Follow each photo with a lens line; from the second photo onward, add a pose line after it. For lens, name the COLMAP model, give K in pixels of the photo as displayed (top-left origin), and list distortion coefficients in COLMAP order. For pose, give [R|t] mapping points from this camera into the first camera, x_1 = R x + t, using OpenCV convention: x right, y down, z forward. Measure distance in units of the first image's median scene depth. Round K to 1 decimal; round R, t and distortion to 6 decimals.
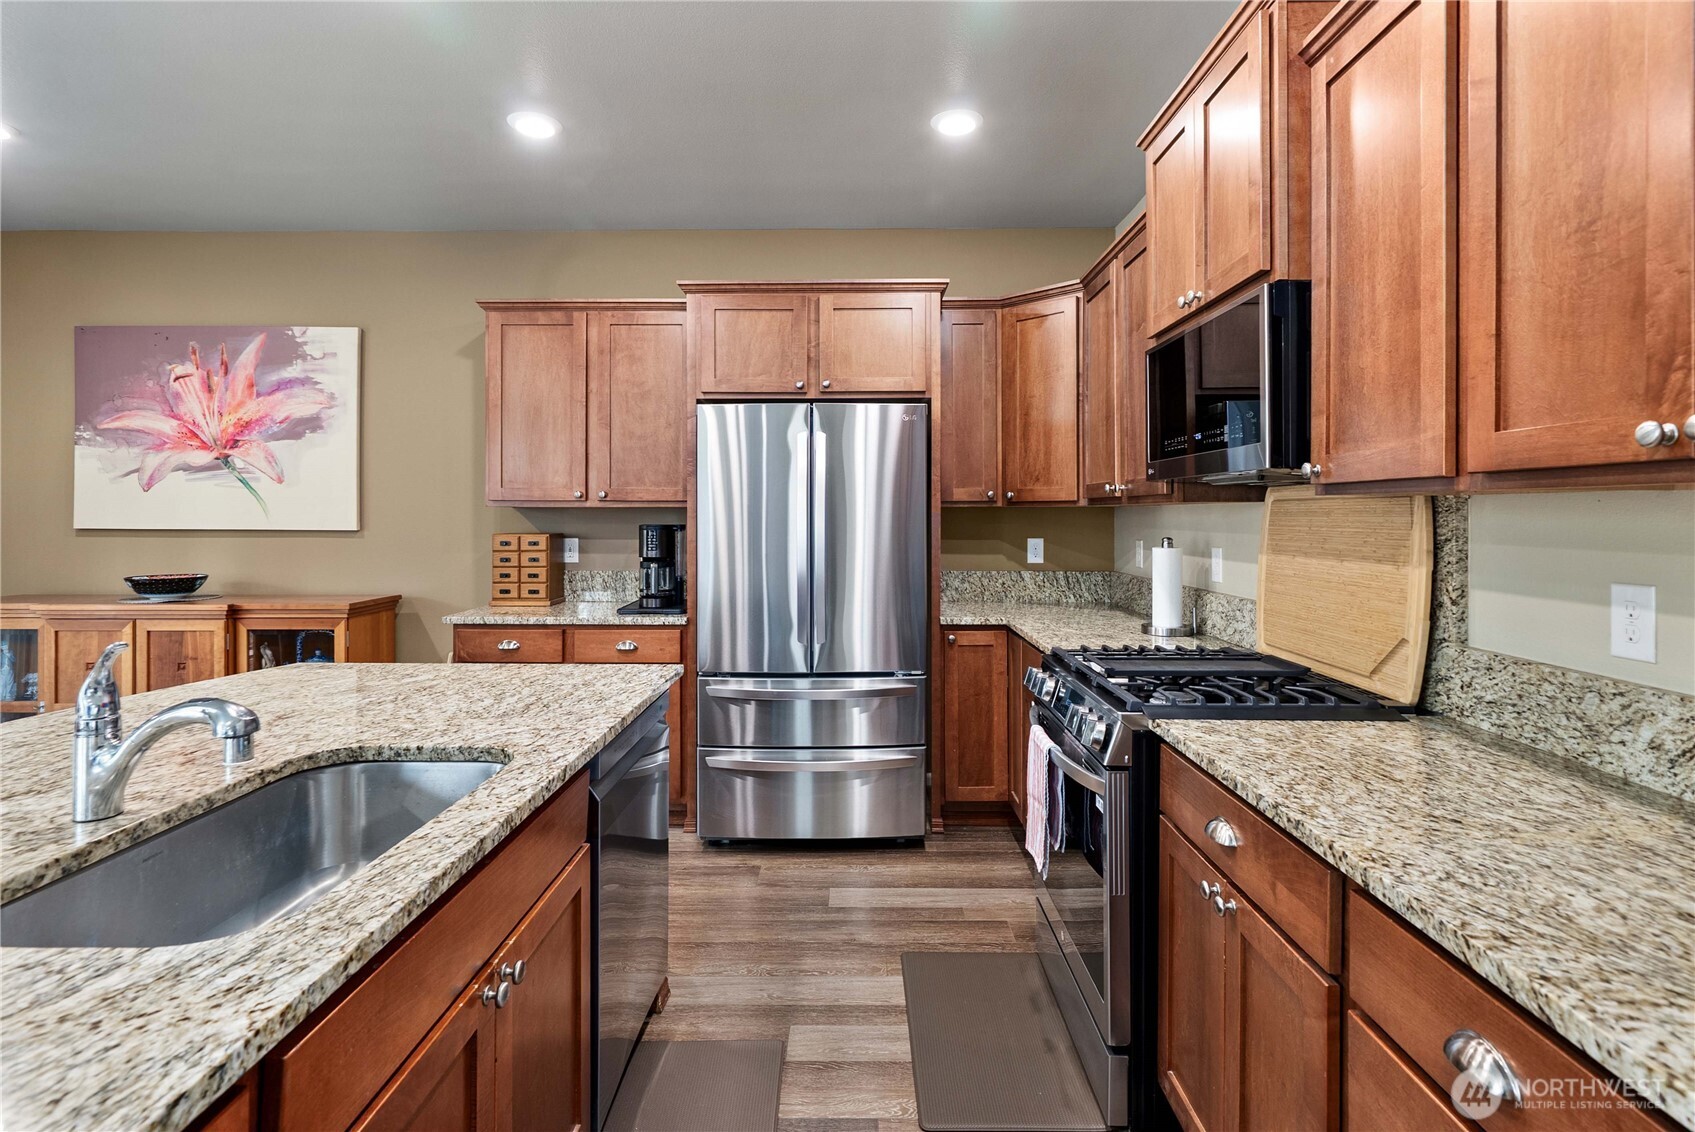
lens RADIAL K [[840.1, 0, 845.0], [0, 840.1, 518.2], [0, 0, 1]] dist [0.000804, -0.000386]
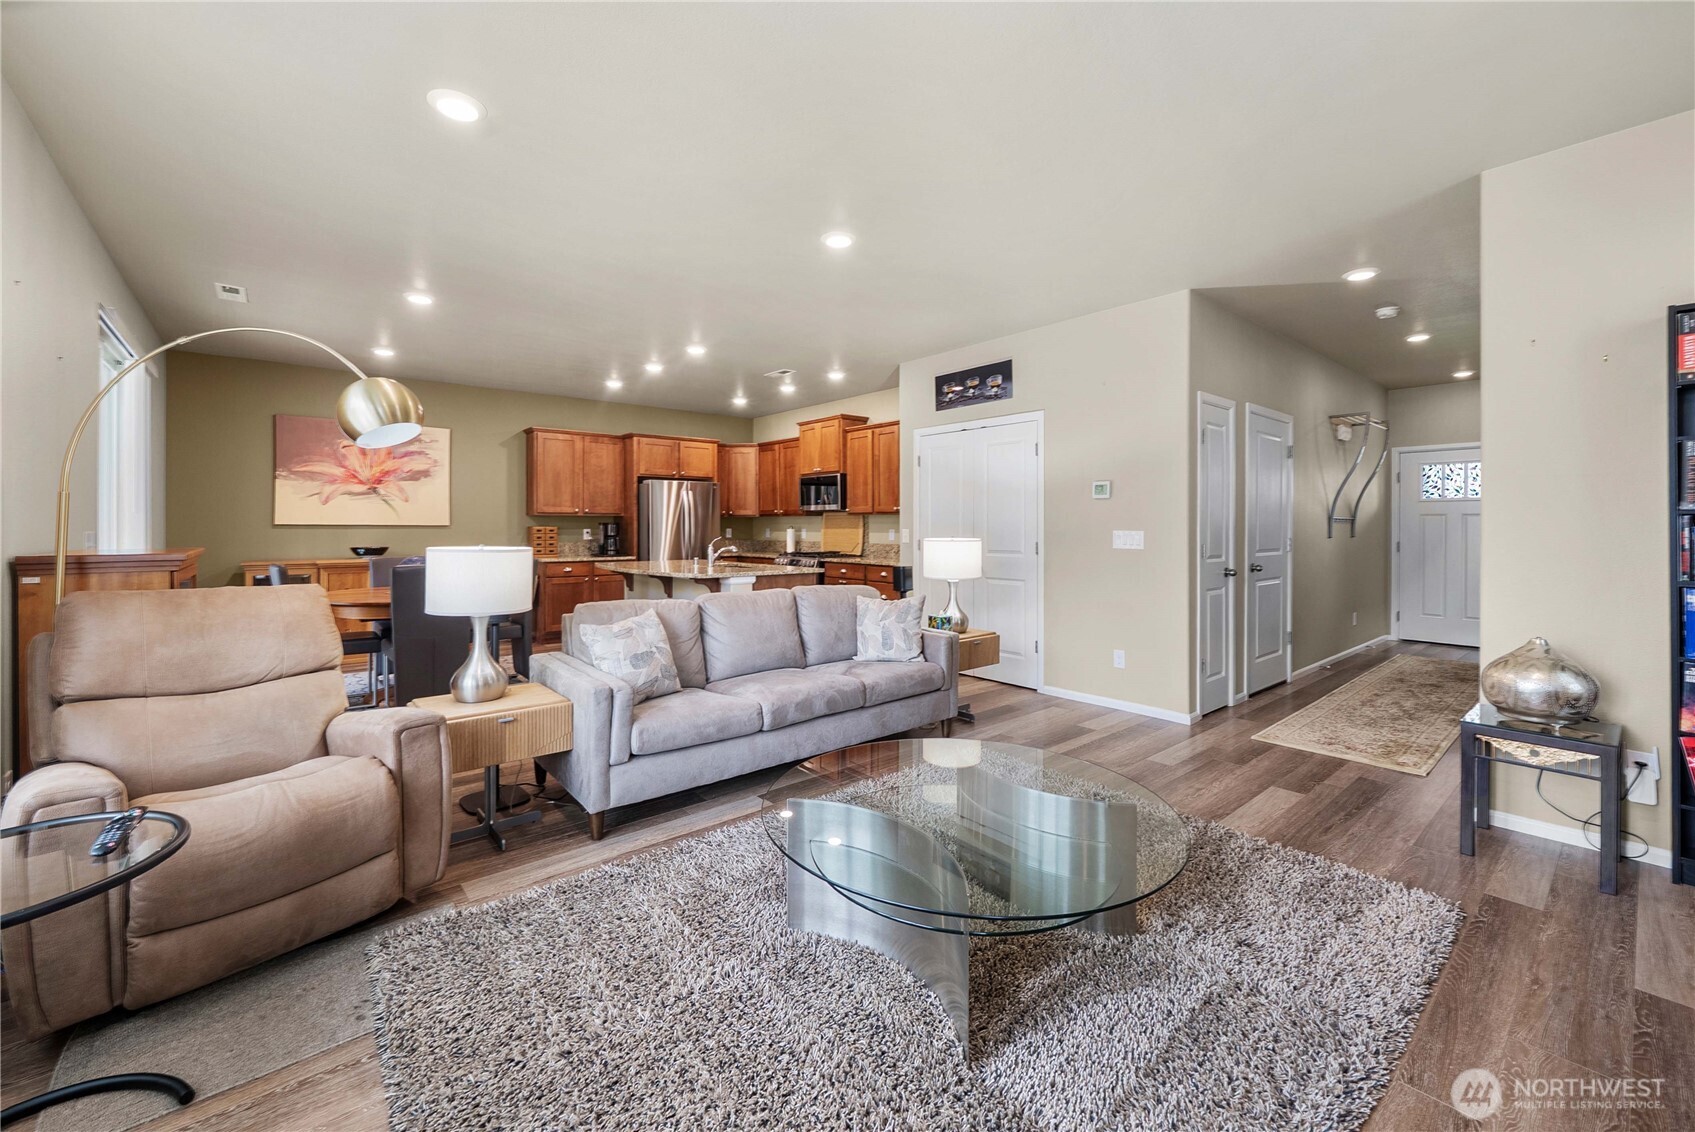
lens RADIAL K [[690.7, 0, 830.7], [0, 690.7, 521.8], [0, 0, 1]] dist [0.003904, 0.000200]
pose [[0.766235, 0.004258, 0.642547, -1.137486], [0.002119, 0.999956, -0.009153, 0.027254], [-0.642557, 0.008375, 0.766192, -1.109489]]
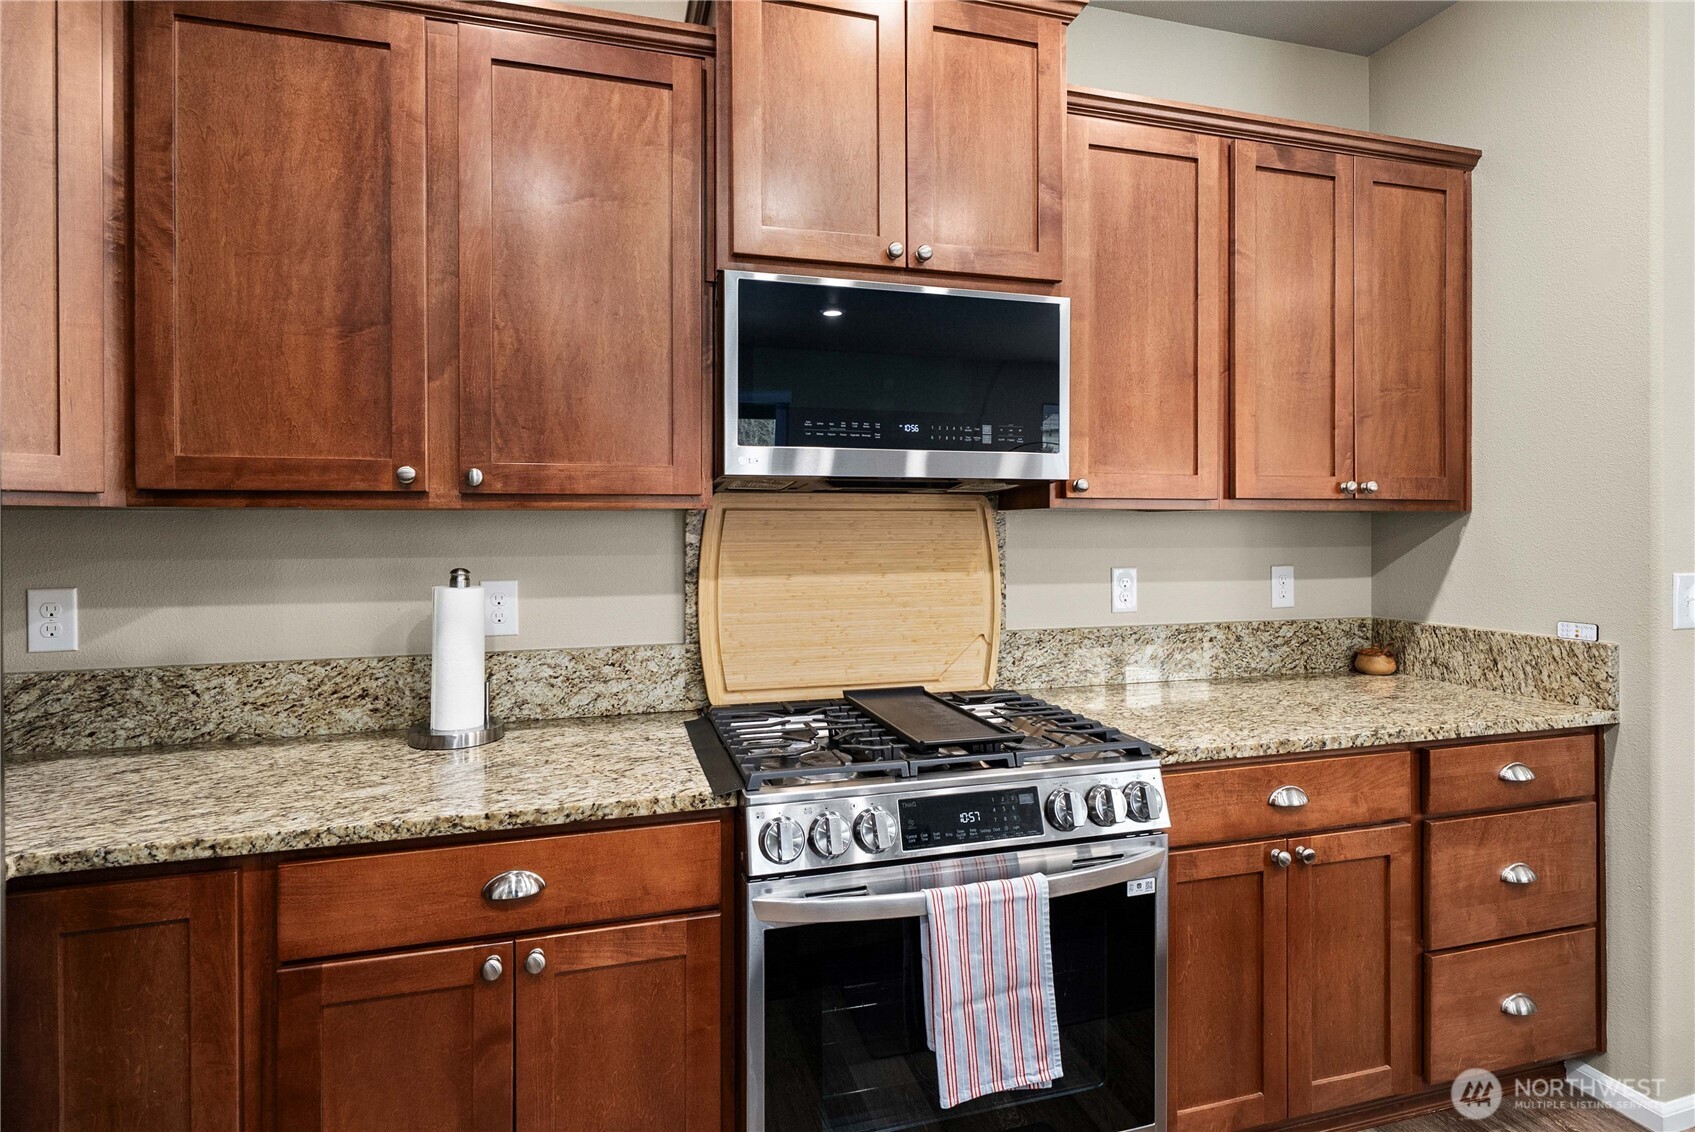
lens RADIAL K [[840.1, 0, 847.1], [0, 840.1, 528.7], [0, 0, 1]] dist [-0.000552, 0.000133]
pose [[-0.291032, 0.002373, 0.956710, -0.197530], [0.008457, 0.999964, 0.000092, -0.001398], [-0.956676, 0.008118, -0.291042, 0.786620]]
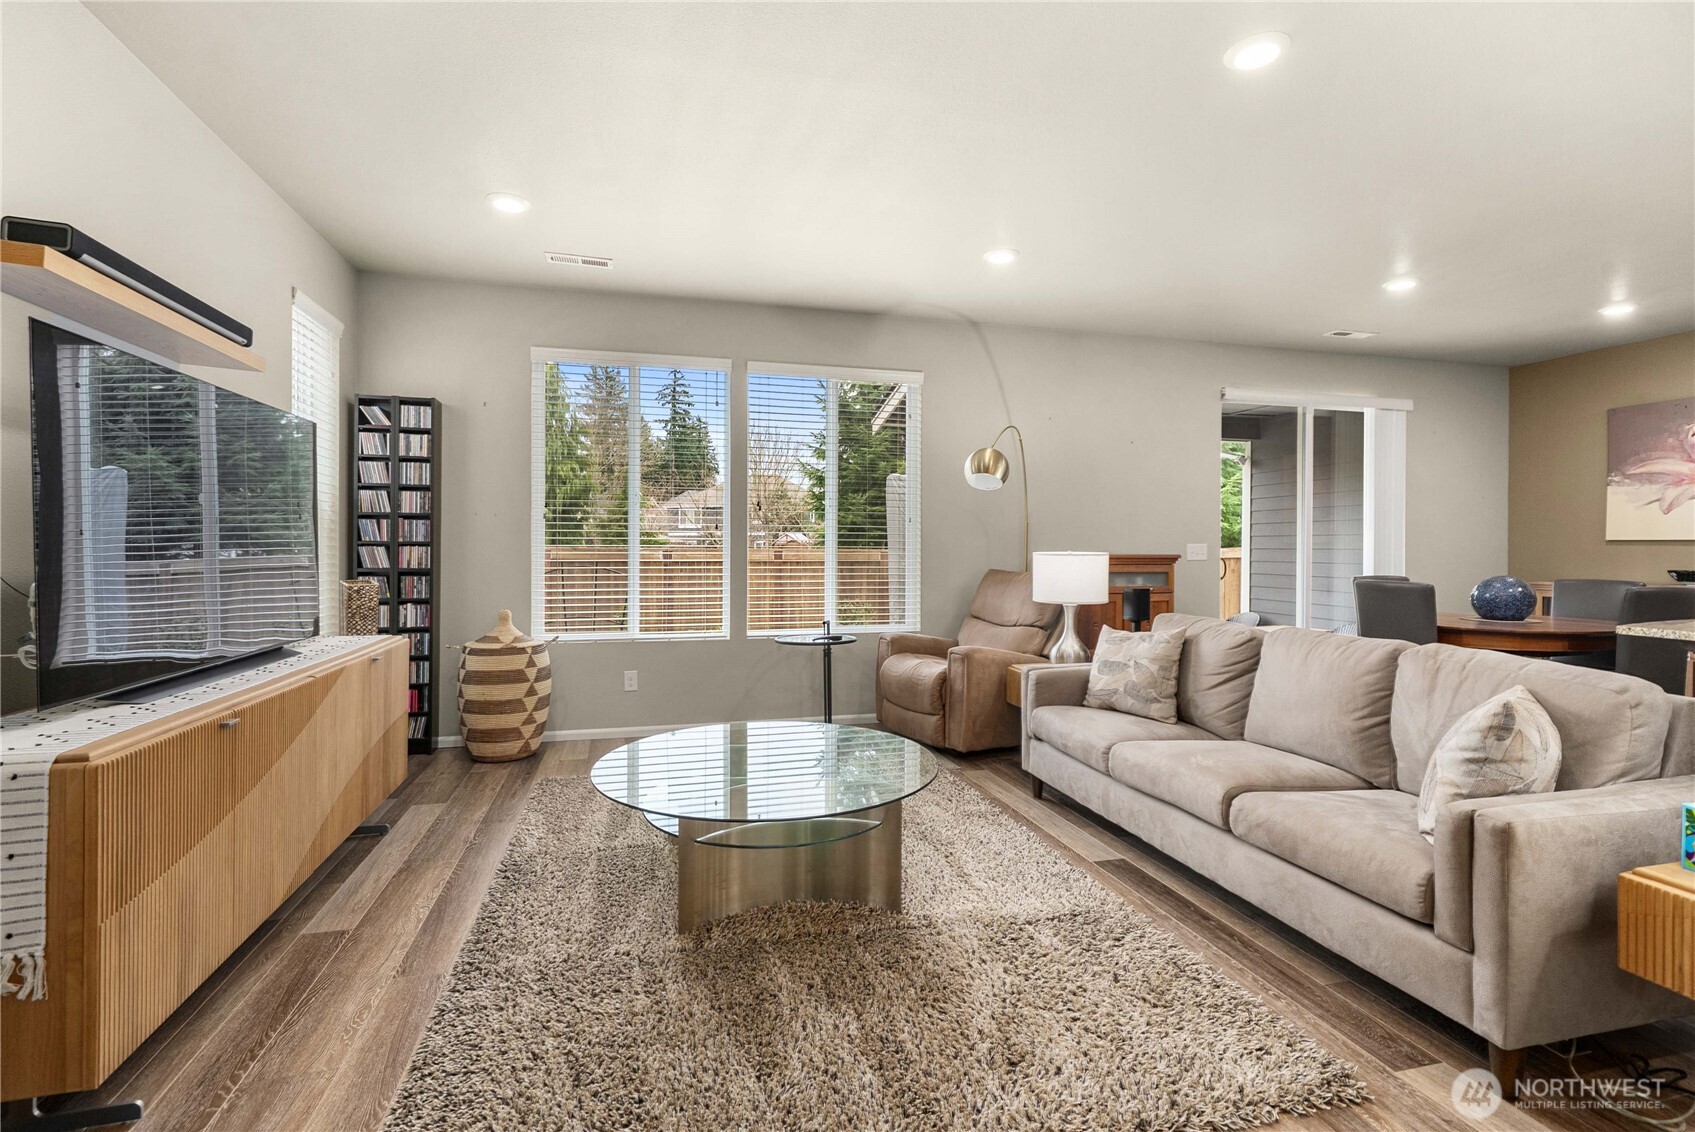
lens RADIAL K [[787.1, 0, 861.3], [0, 787.1, 543.8], [0, 0, 1]] dist [0.004583, 0.000876]
pose [[0.276643, -0.001782, -0.960971, 0.124907], [-0.006327, 0.999973, -0.003676, 0.039973], [0.960952, 0.007097, 0.276624, -0.864090]]
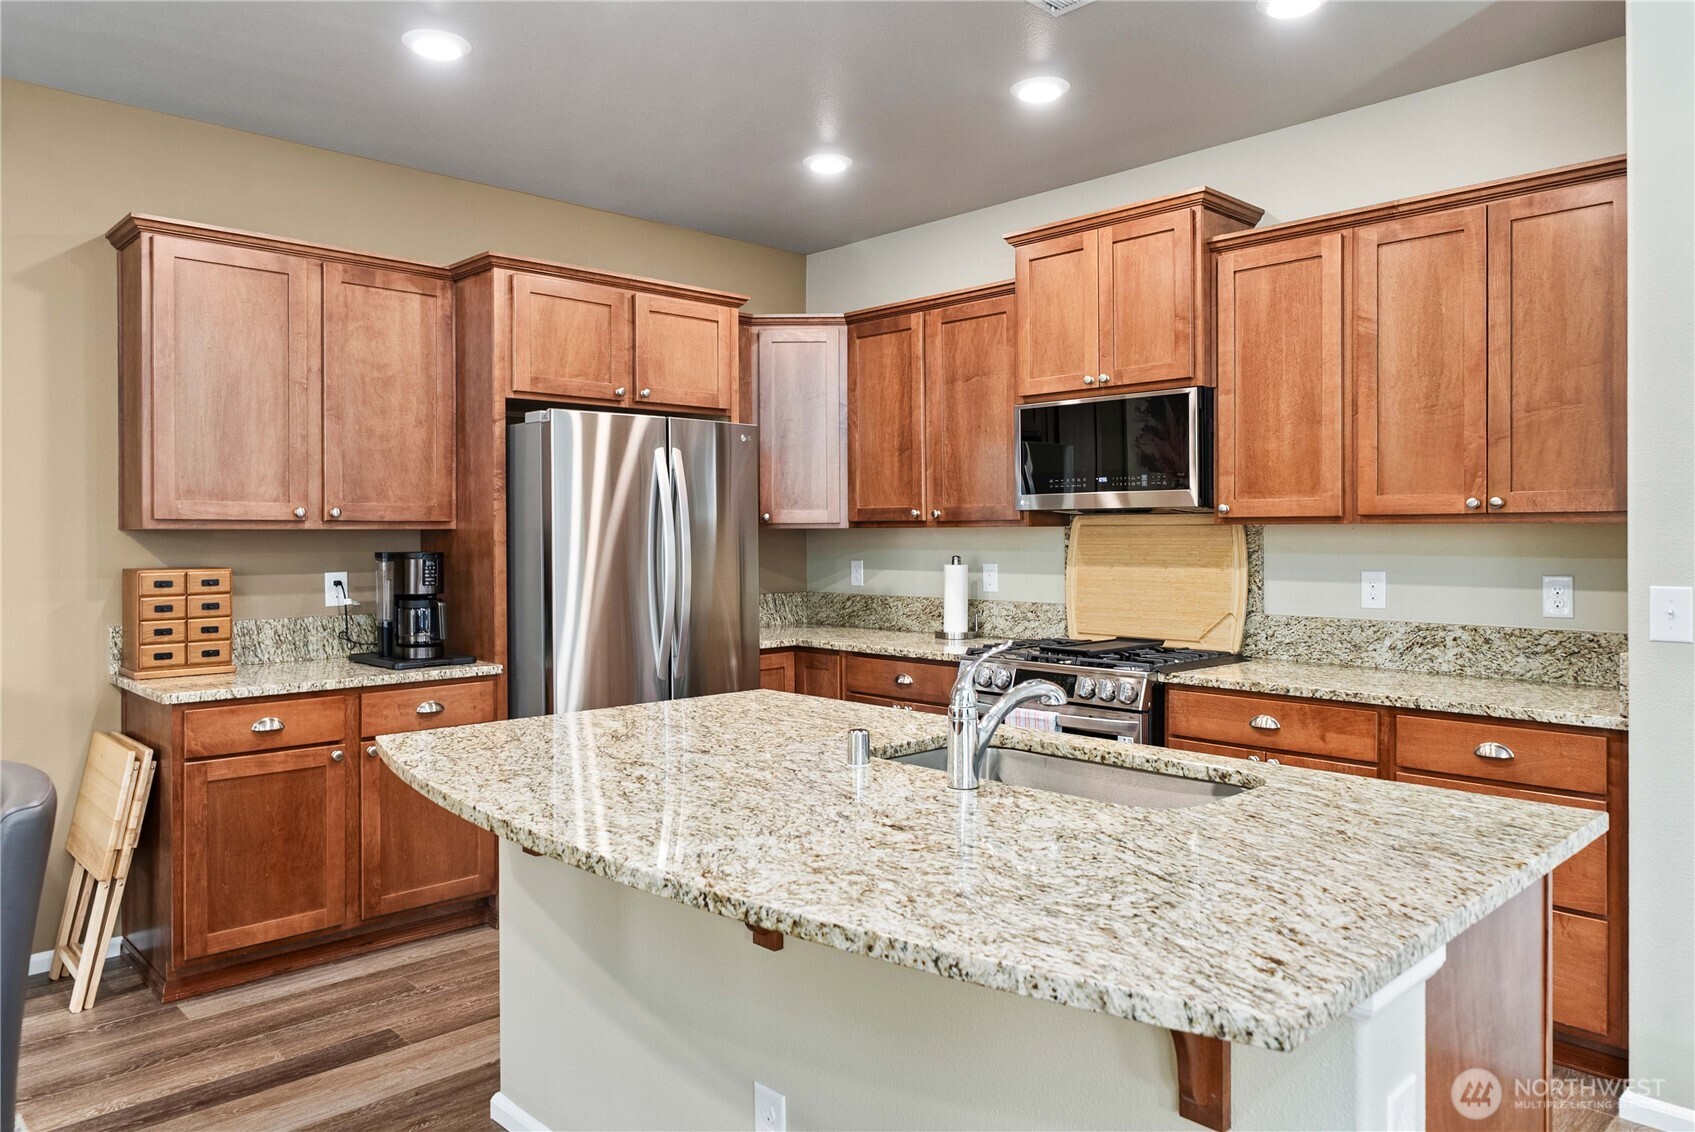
lens RADIAL K [[1146.0, 0, 829.1], [0, 1146.0, 534.6], [0, 0, 1]] dist [-0.009022, 0.003072]
pose [[0.718039, -0.003658, 0.695993, -0.734036], [0.006719, 0.999976, -0.001677, -0.004485], [-0.695971, 0.005881, 0.718046, -0.020312]]
